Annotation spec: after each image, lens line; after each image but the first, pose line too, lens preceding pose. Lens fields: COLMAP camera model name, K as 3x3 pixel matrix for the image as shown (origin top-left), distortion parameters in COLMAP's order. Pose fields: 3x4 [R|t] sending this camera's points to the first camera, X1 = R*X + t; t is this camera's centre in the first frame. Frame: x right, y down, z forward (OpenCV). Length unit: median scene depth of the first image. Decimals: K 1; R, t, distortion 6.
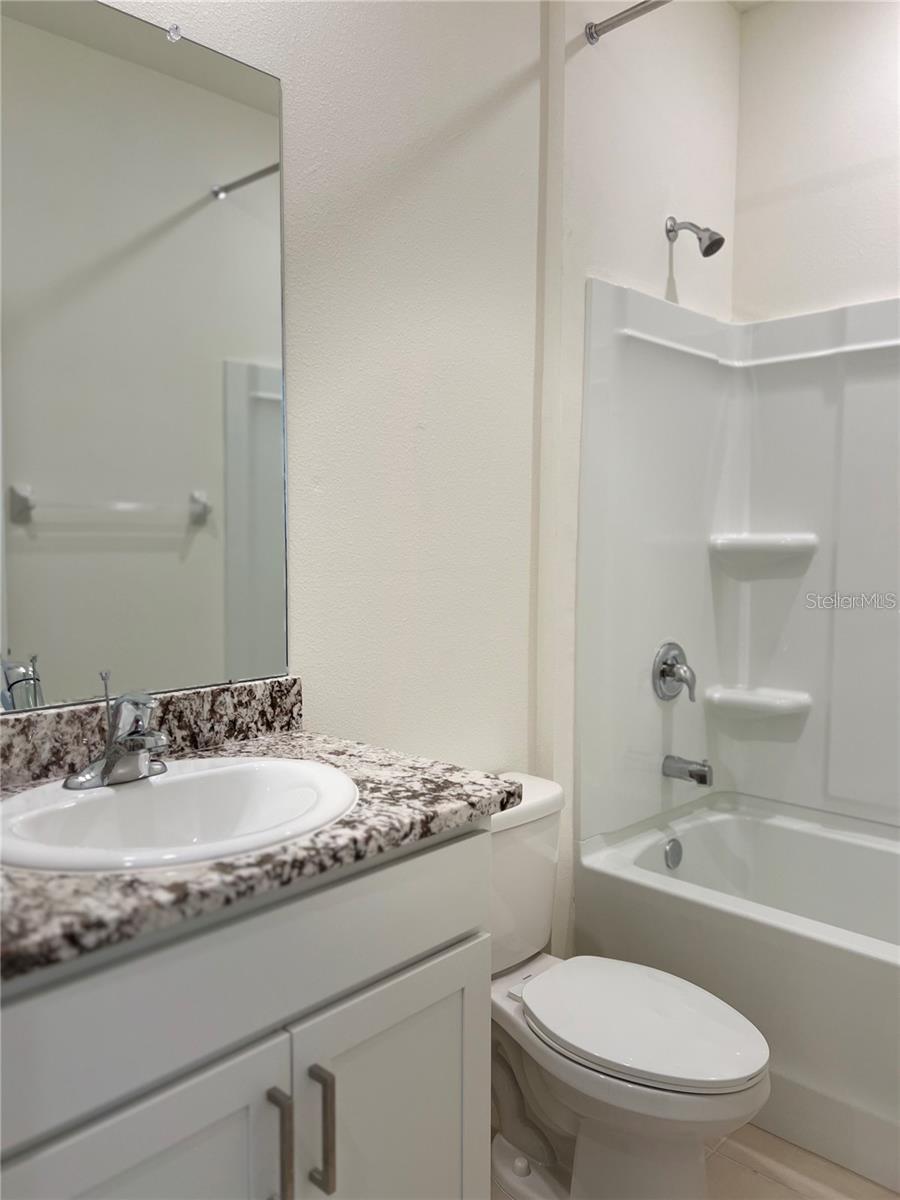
lens RADIAL K [[904.0, 0, 458.4], [0, 904.0, 611.3], [0, 0, 1]] dist [0.068706, -0.057057]
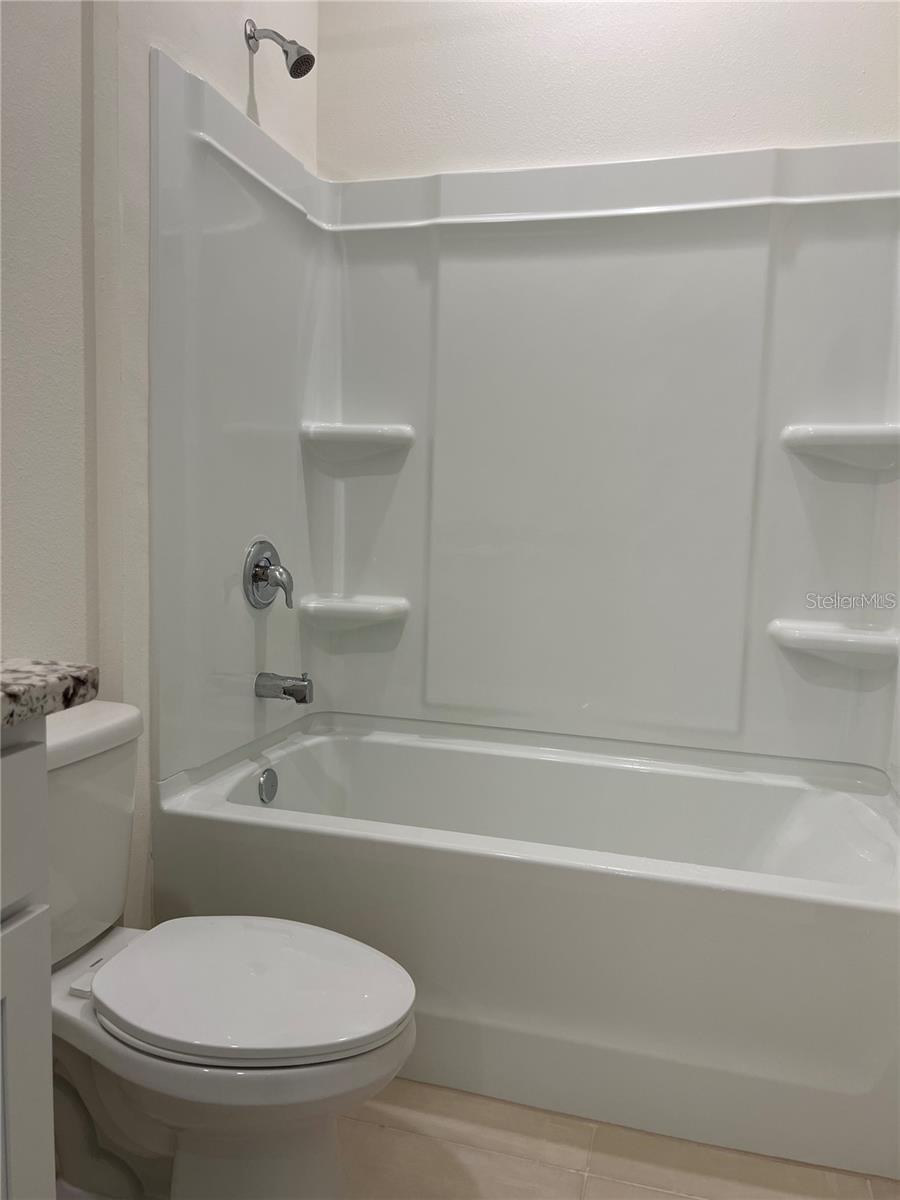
lens RADIAL K [[899.6, 0, 450.0], [0, 899.6, 600.0], [0, 0, 1]] dist [0.099874, -0.119402]
pose [[0.888030, -0.026274, 0.459035, -0.002083], [0.012630, 0.999383, 0.032769, 0.067979], [-0.459612, -0.023302, 0.887814, 0.169786]]
